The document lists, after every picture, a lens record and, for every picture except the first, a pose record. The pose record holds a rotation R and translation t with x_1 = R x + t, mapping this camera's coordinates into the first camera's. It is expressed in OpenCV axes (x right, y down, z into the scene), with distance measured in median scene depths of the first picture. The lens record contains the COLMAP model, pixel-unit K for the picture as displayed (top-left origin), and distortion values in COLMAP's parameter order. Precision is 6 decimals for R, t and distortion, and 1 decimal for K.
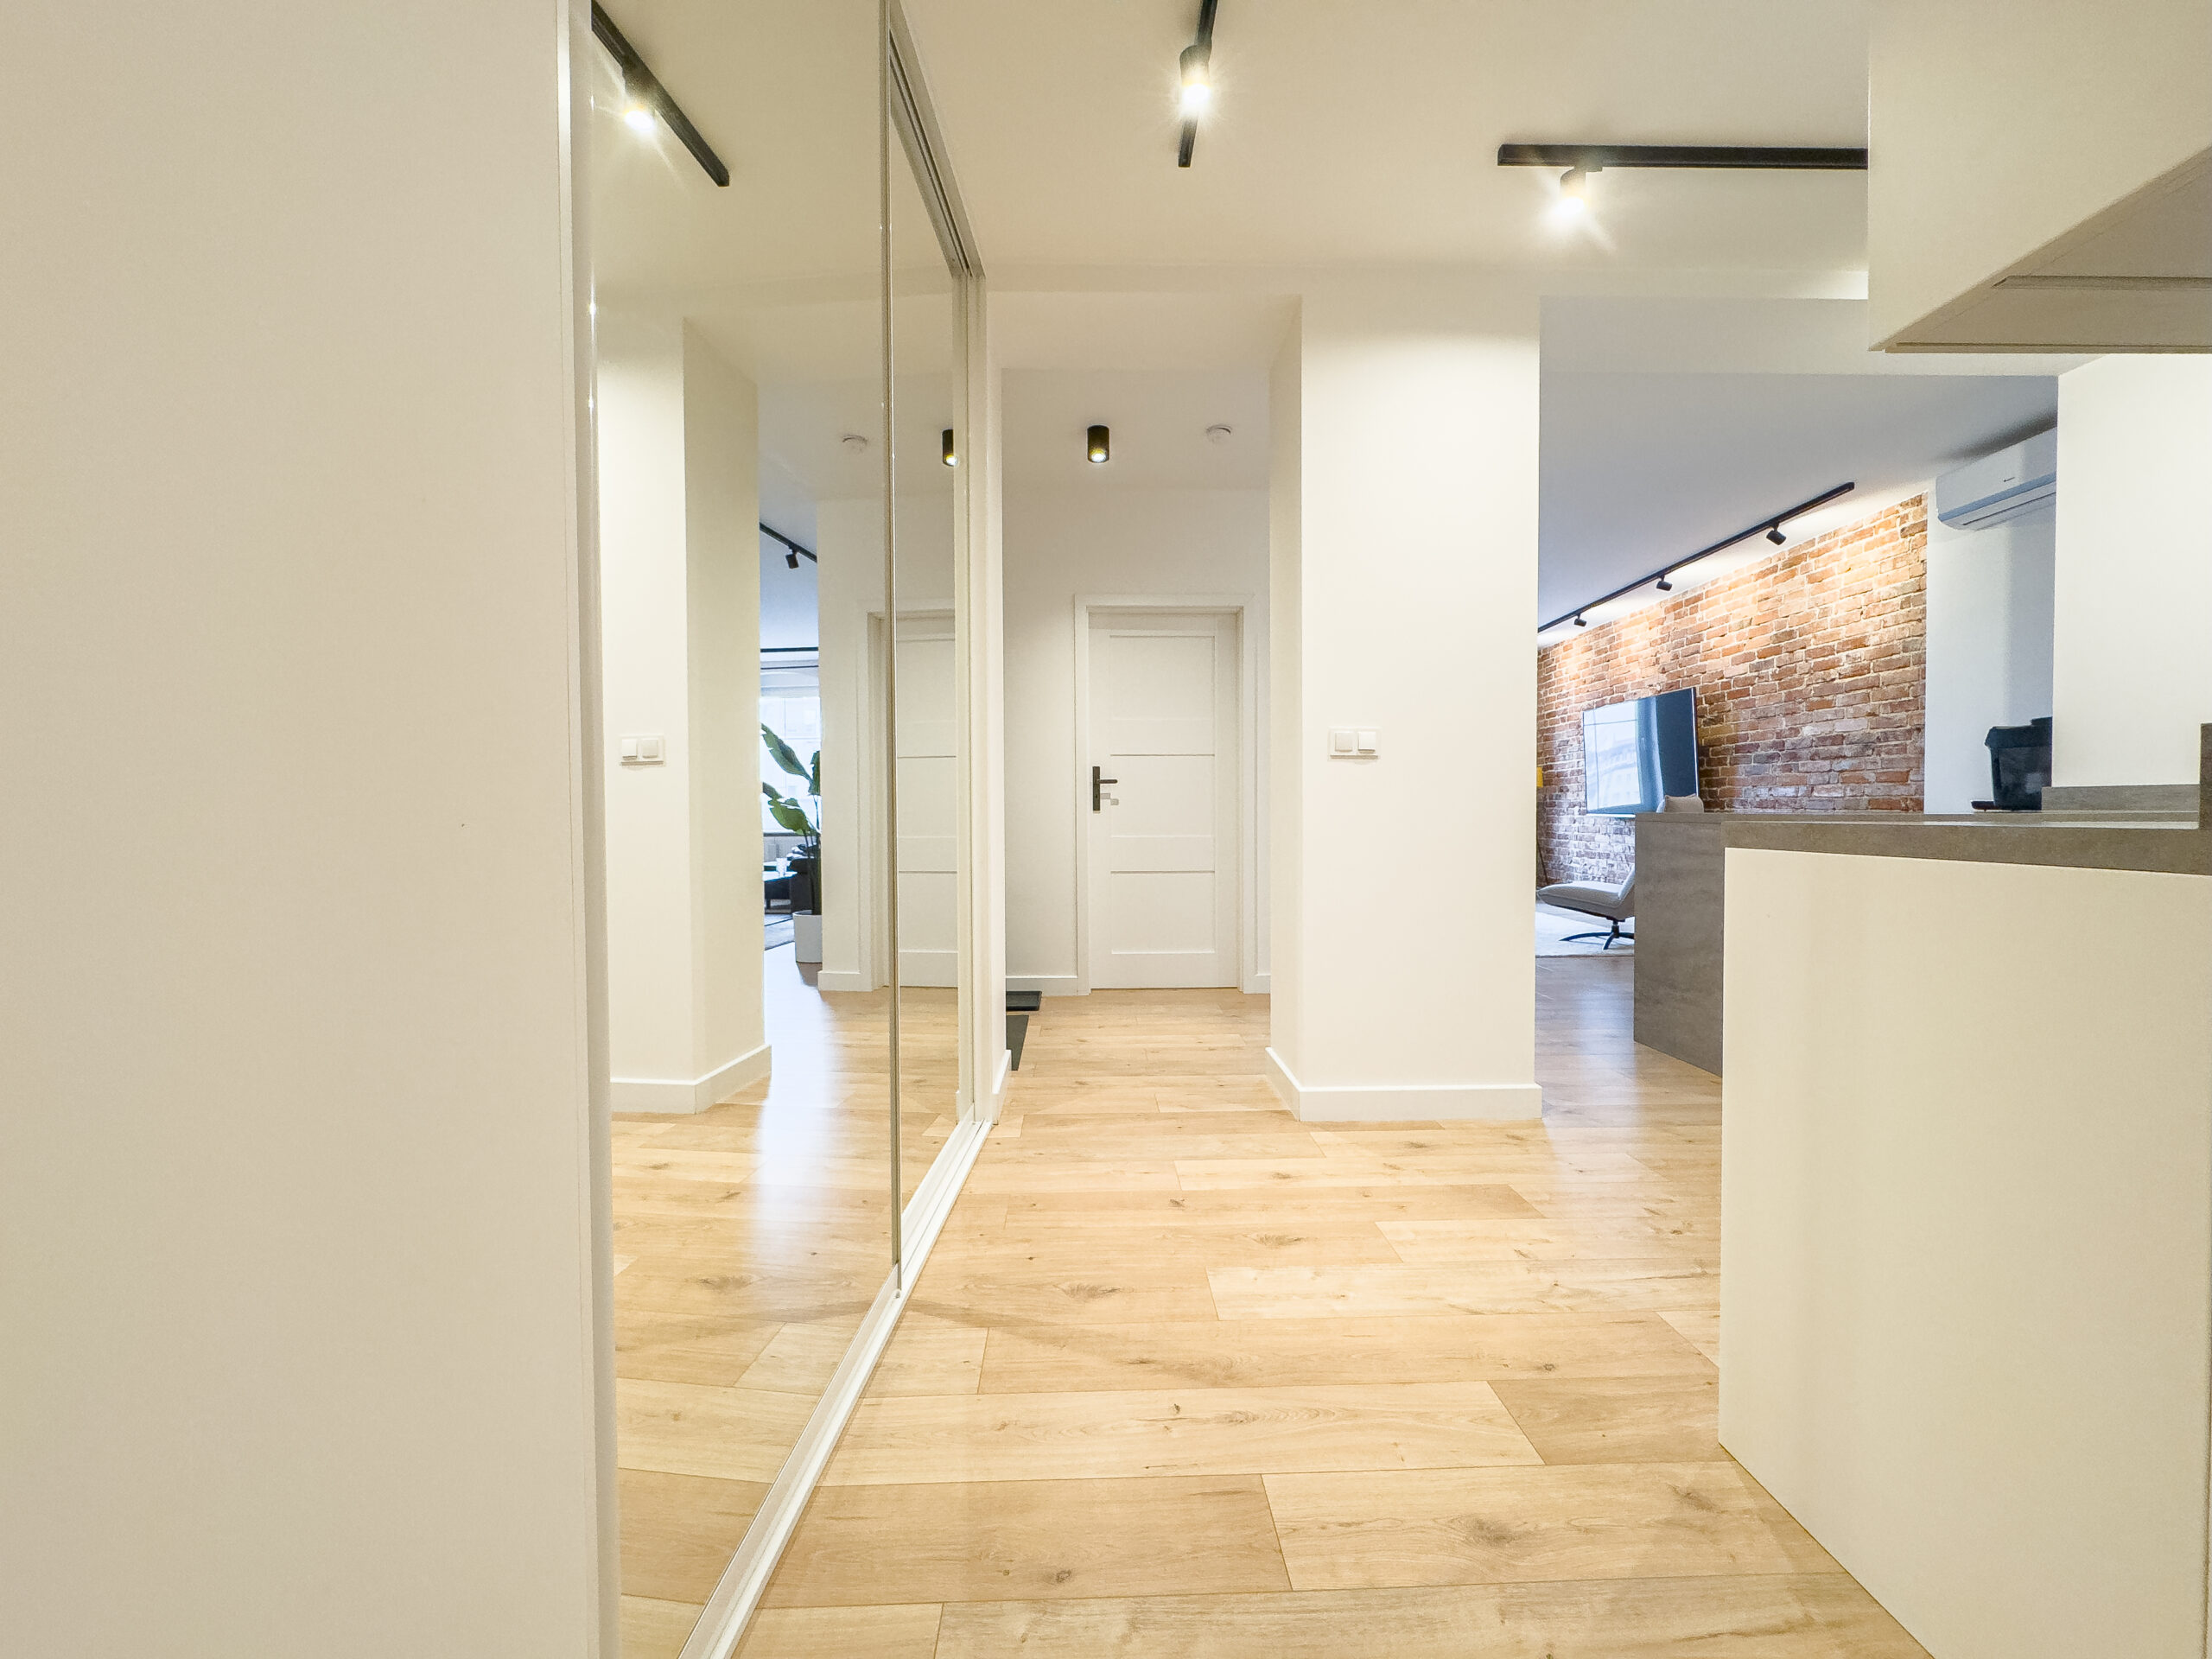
lens RADIAL K [[886.8, 0, 1101.4], [0, 886.8, 820.2], [0, 0, 1]] dist [-0.003440, 0.001118]
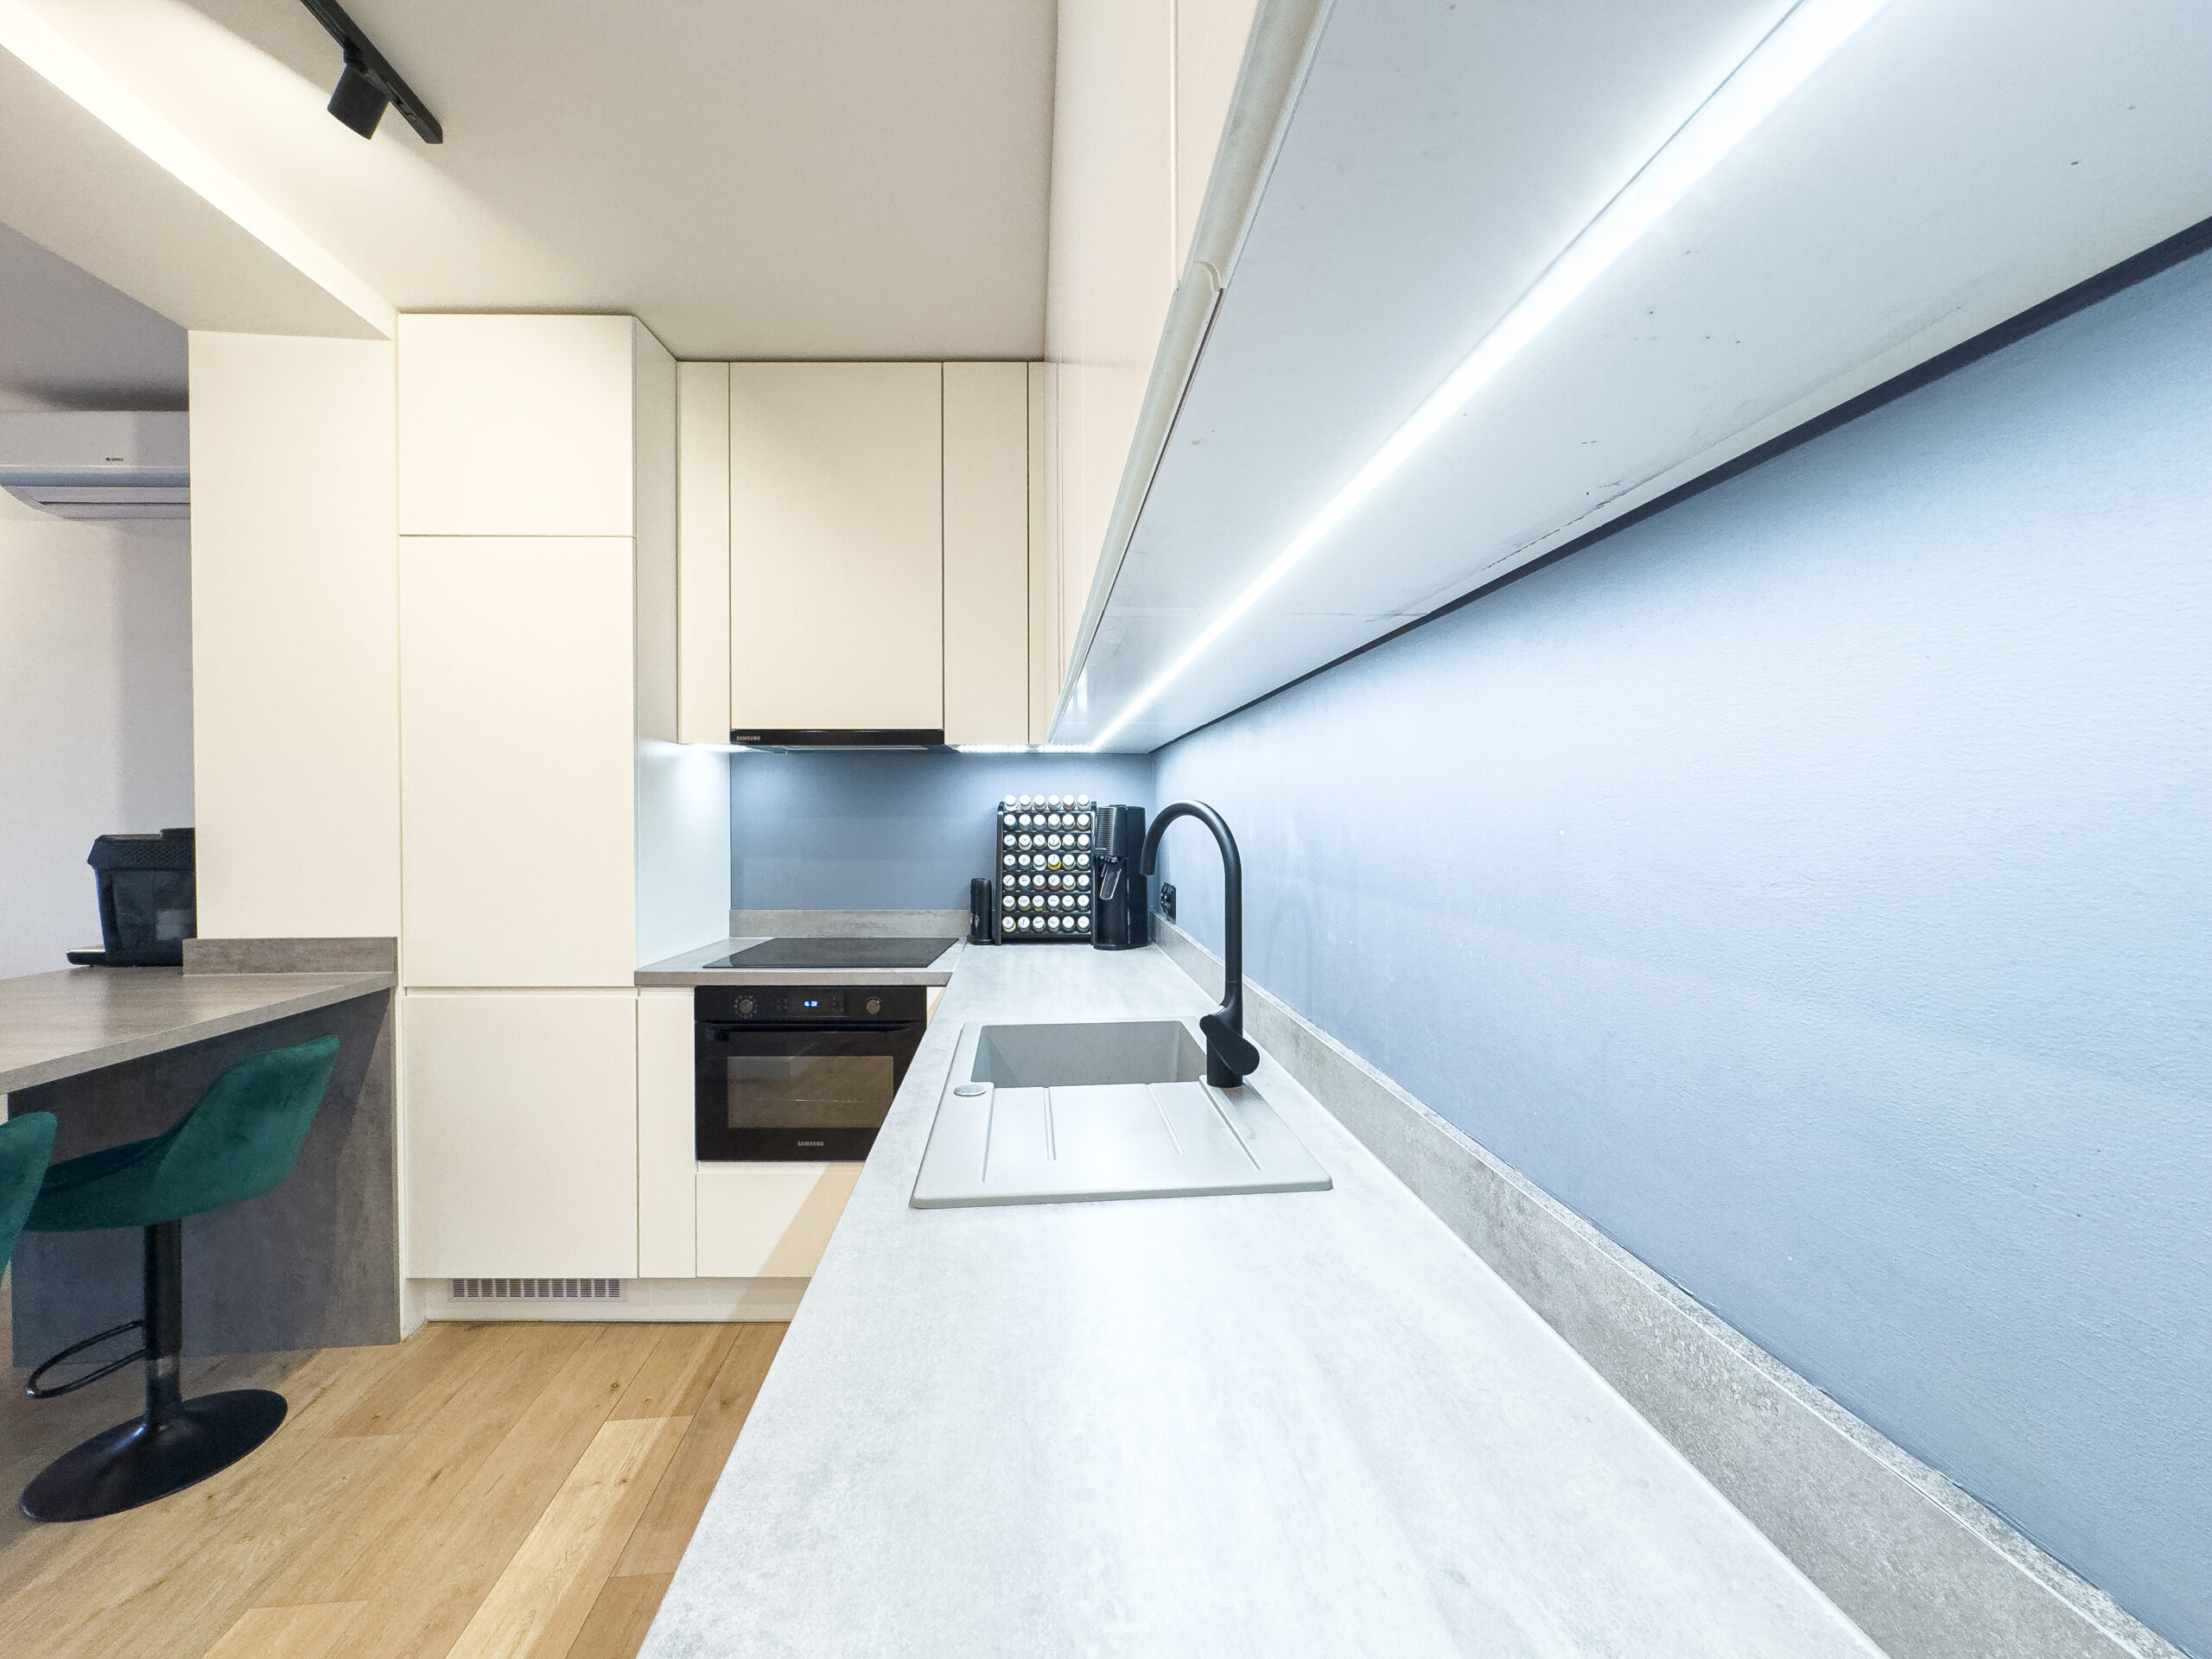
lens RADIAL K [[886.8, 0, 1106.0], [0, 886.8, 830.1], [0, 0, 1]] dist [-0.003440, 0.001118]
pose [[-0.070001, -0.011617, 0.997479, 0.217728], [0.014754, 0.999811, 0.012680, -0.072723], [-0.997438, 0.015605, -0.069817, 0.218034]]
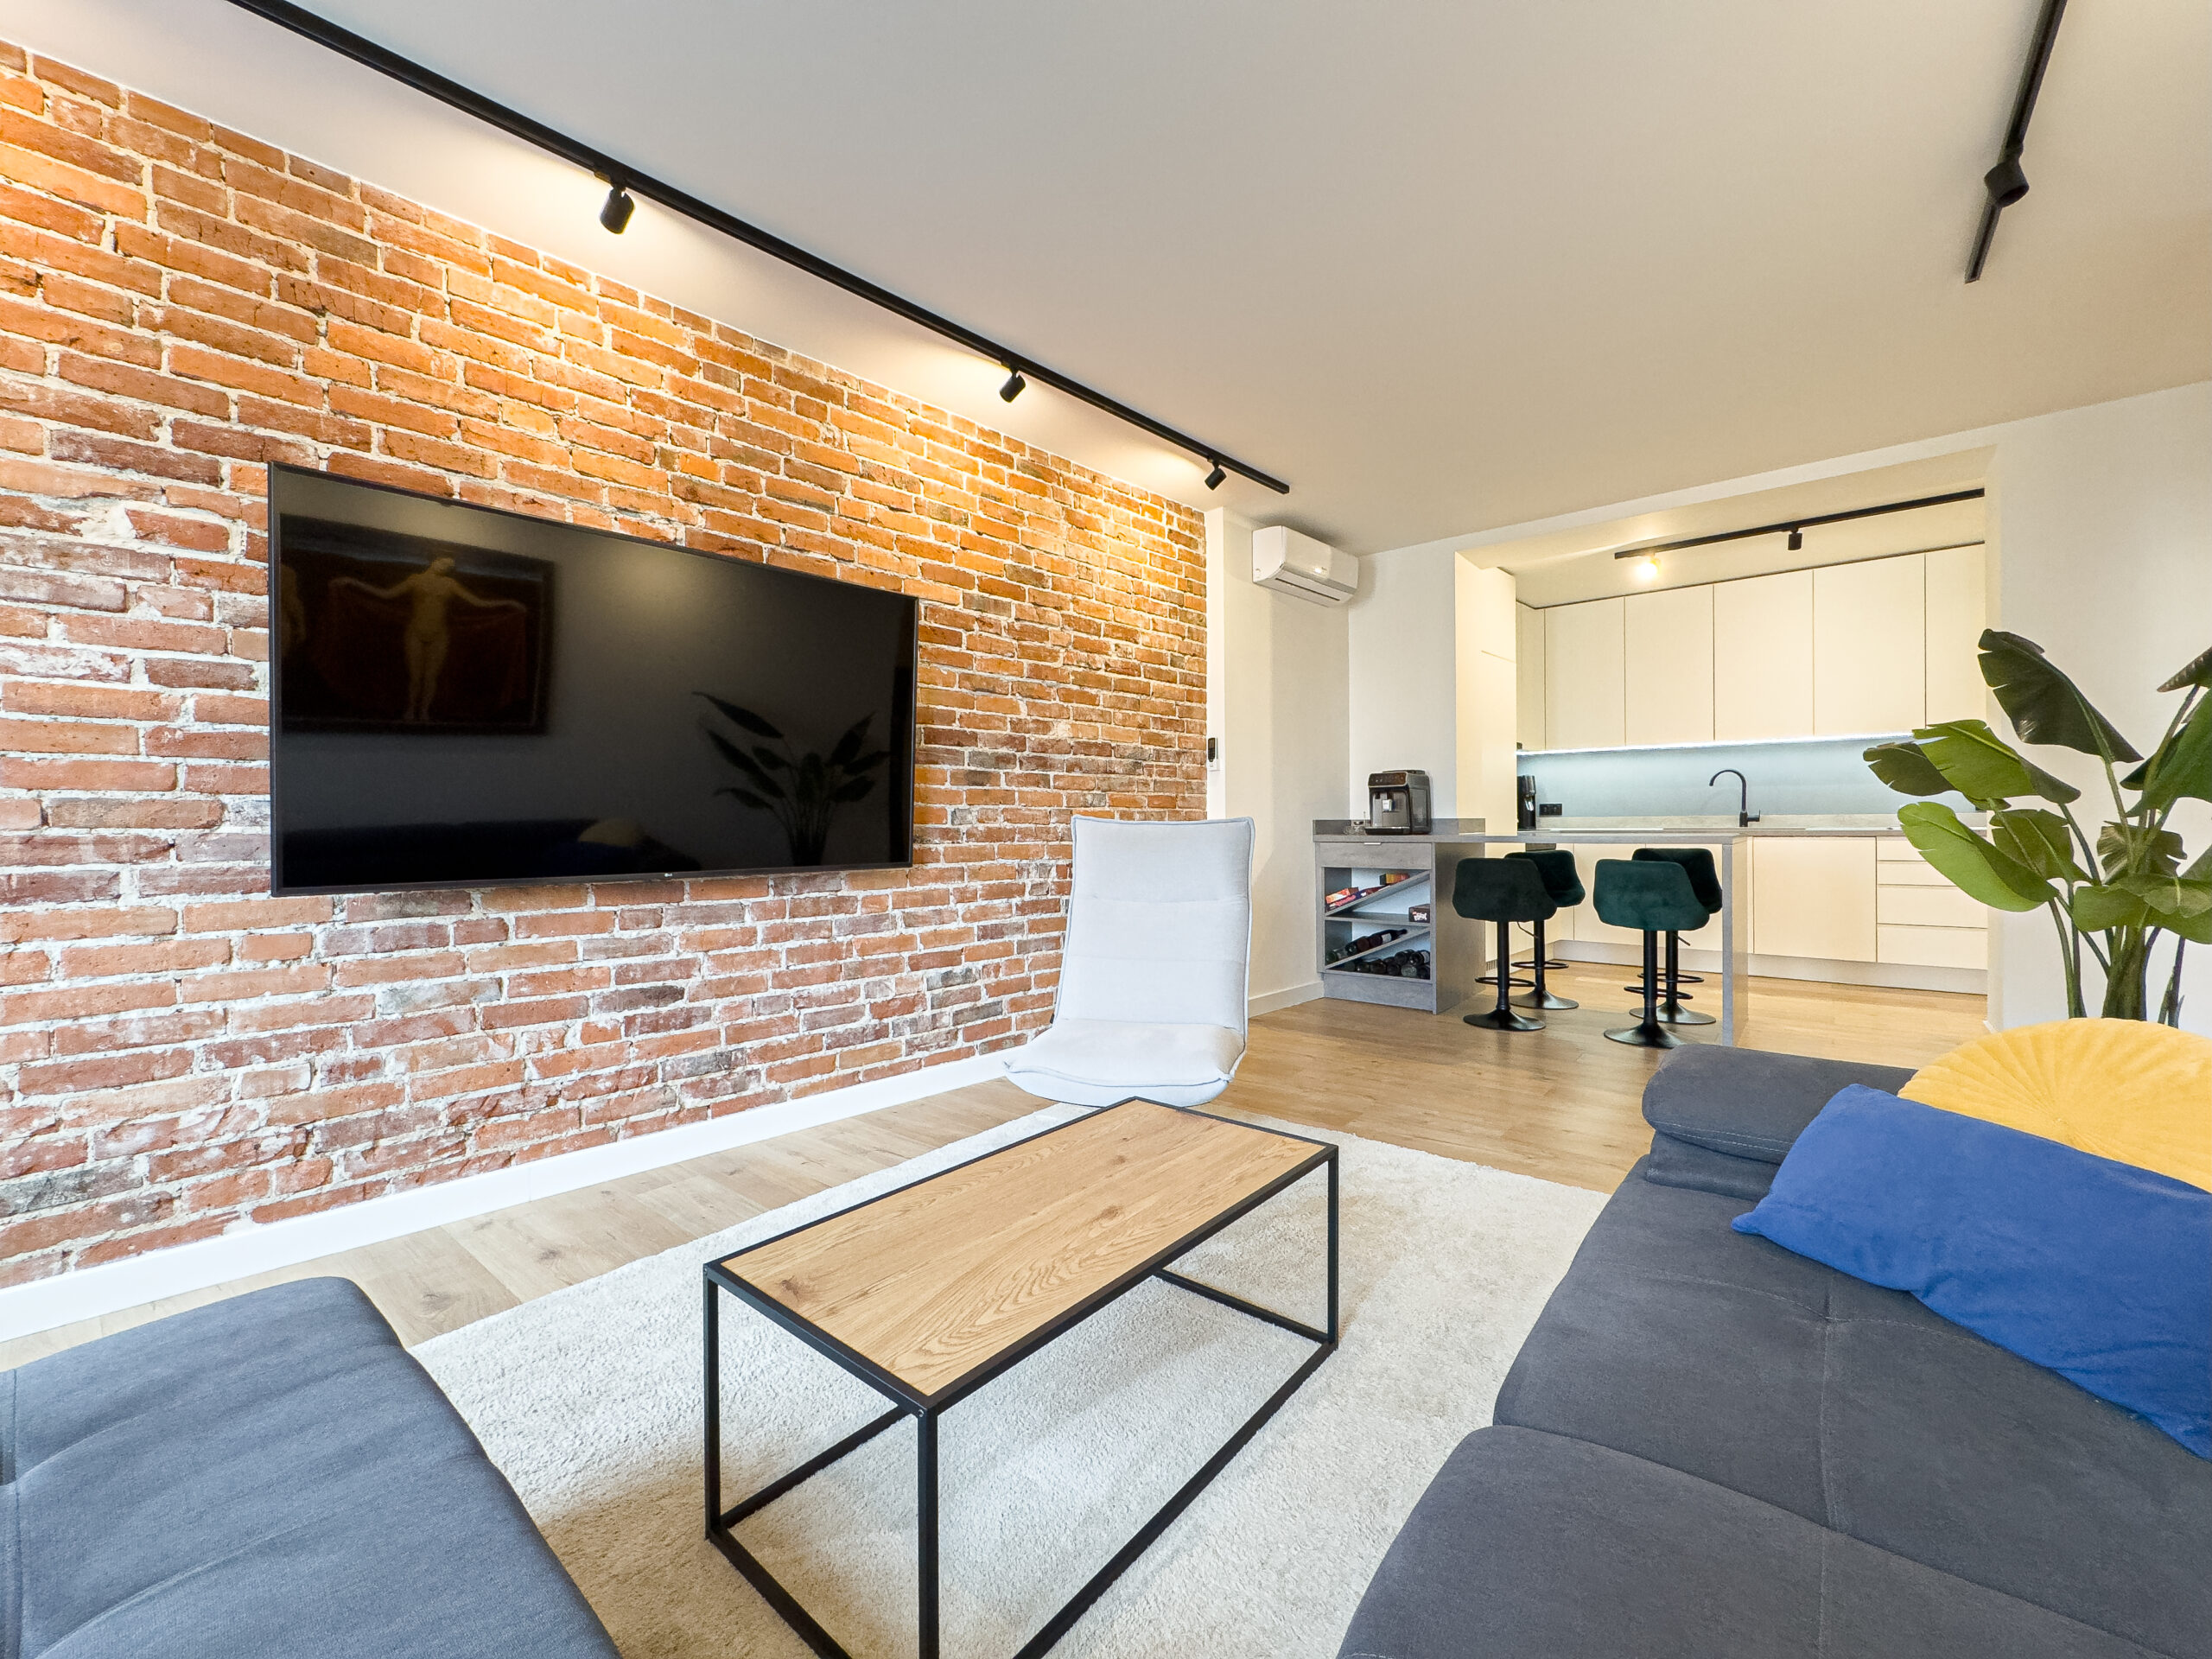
lens RADIAL K [[886.8, 0, 1103.8], [0, 886.8, 826.2], [0, 0, 1]] dist [-0.003440, 0.001118]
pose [[-0.757271, 0.005769, 0.653076, 0.329407], [0.019403, 0.999718, 0.013668, -0.034705], [-0.652813, 0.023022, -0.757169, 1.577616]]
